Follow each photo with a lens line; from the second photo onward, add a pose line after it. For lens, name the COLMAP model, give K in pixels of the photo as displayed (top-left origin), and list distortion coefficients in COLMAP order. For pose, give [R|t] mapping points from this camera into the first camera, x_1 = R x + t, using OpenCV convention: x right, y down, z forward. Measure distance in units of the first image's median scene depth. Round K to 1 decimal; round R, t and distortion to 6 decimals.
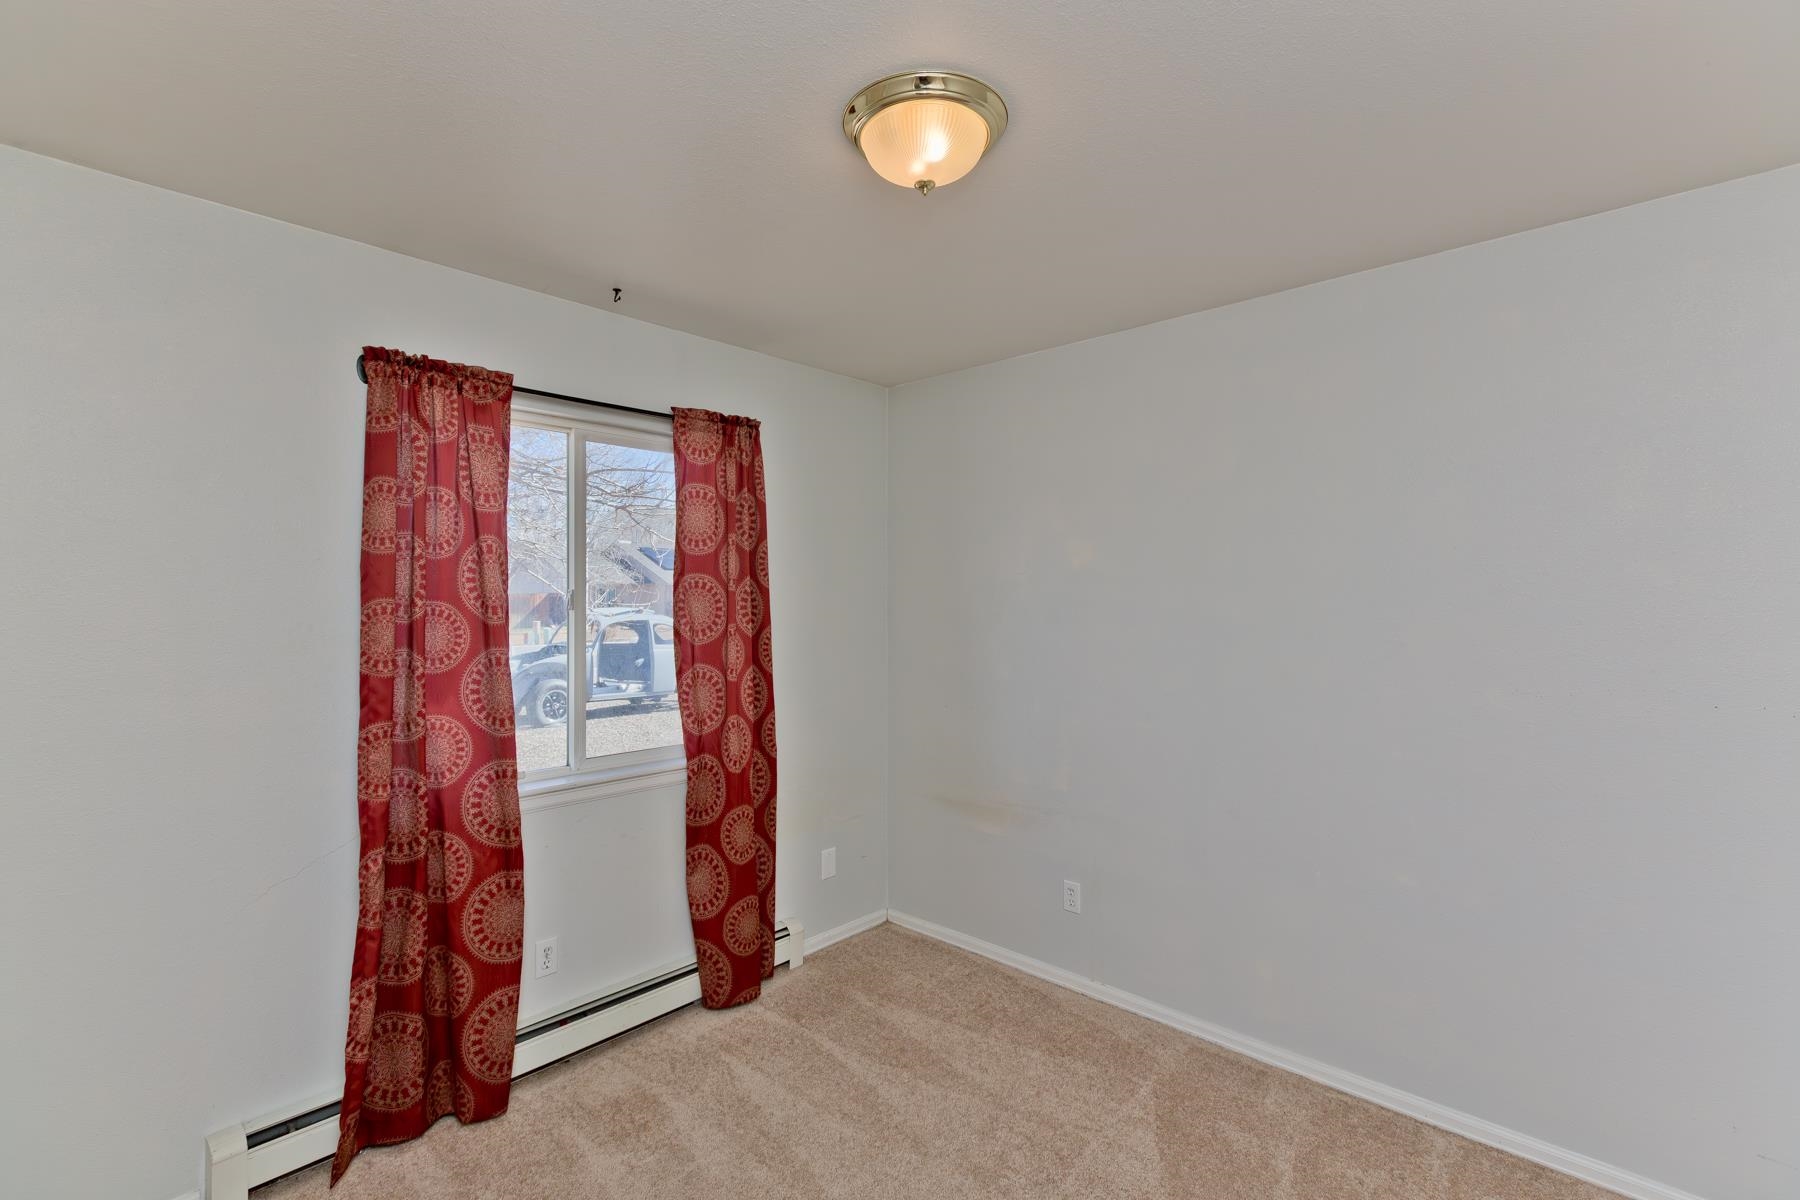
lens RADIAL K [[820.9, 0, 892.2], [0, 820.9, 590.7], [0, 0, 1]] dist [0.002044, -0.000195]
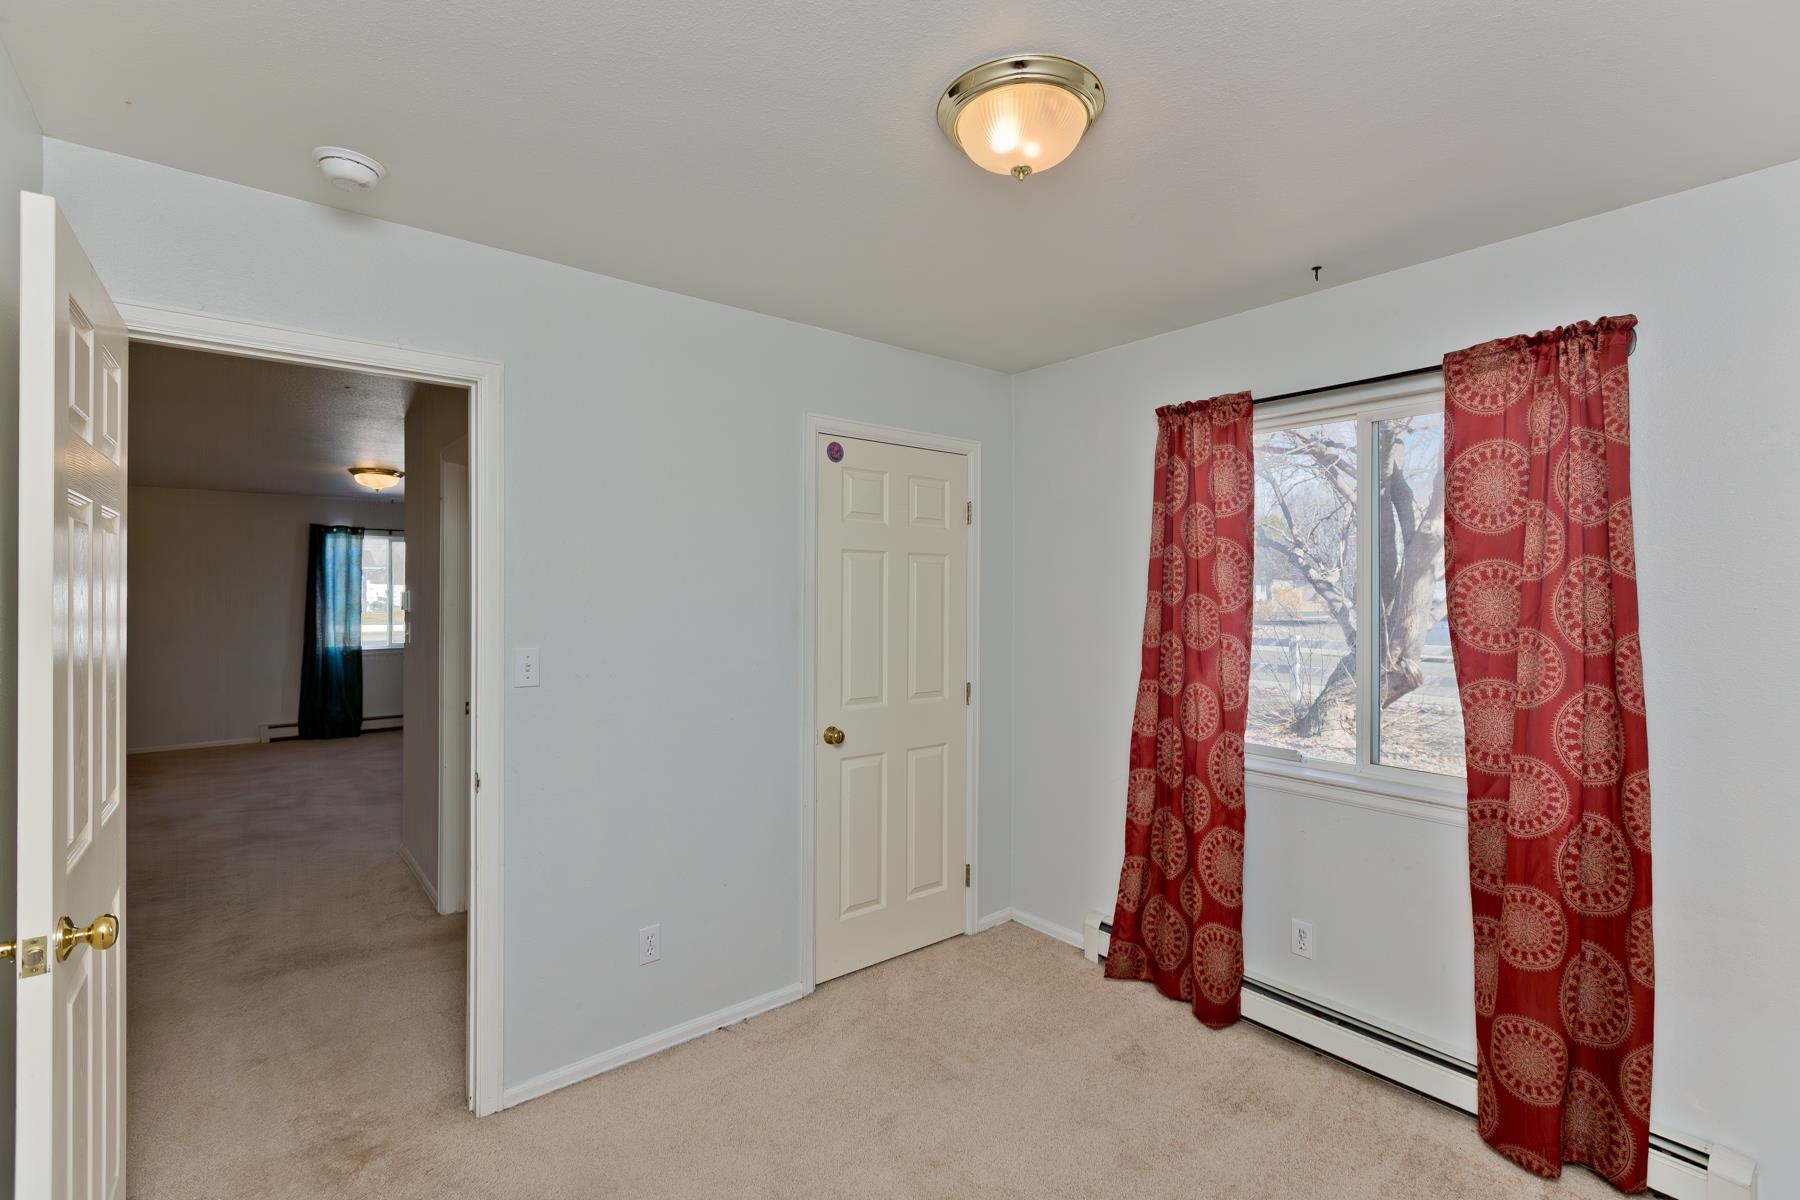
lens RADIAL K [[820.9, 0, 892.2], [0, 820.9, 590.7], [0, 0, 1]] dist [0.002044, -0.000195]
pose [[-0.150875, 0.000867, -0.988552, 0.699601], [0.004419, 0.999990, 0.000203, 0.006426], [0.988543, -0.004338, -0.150877, 0.669865]]
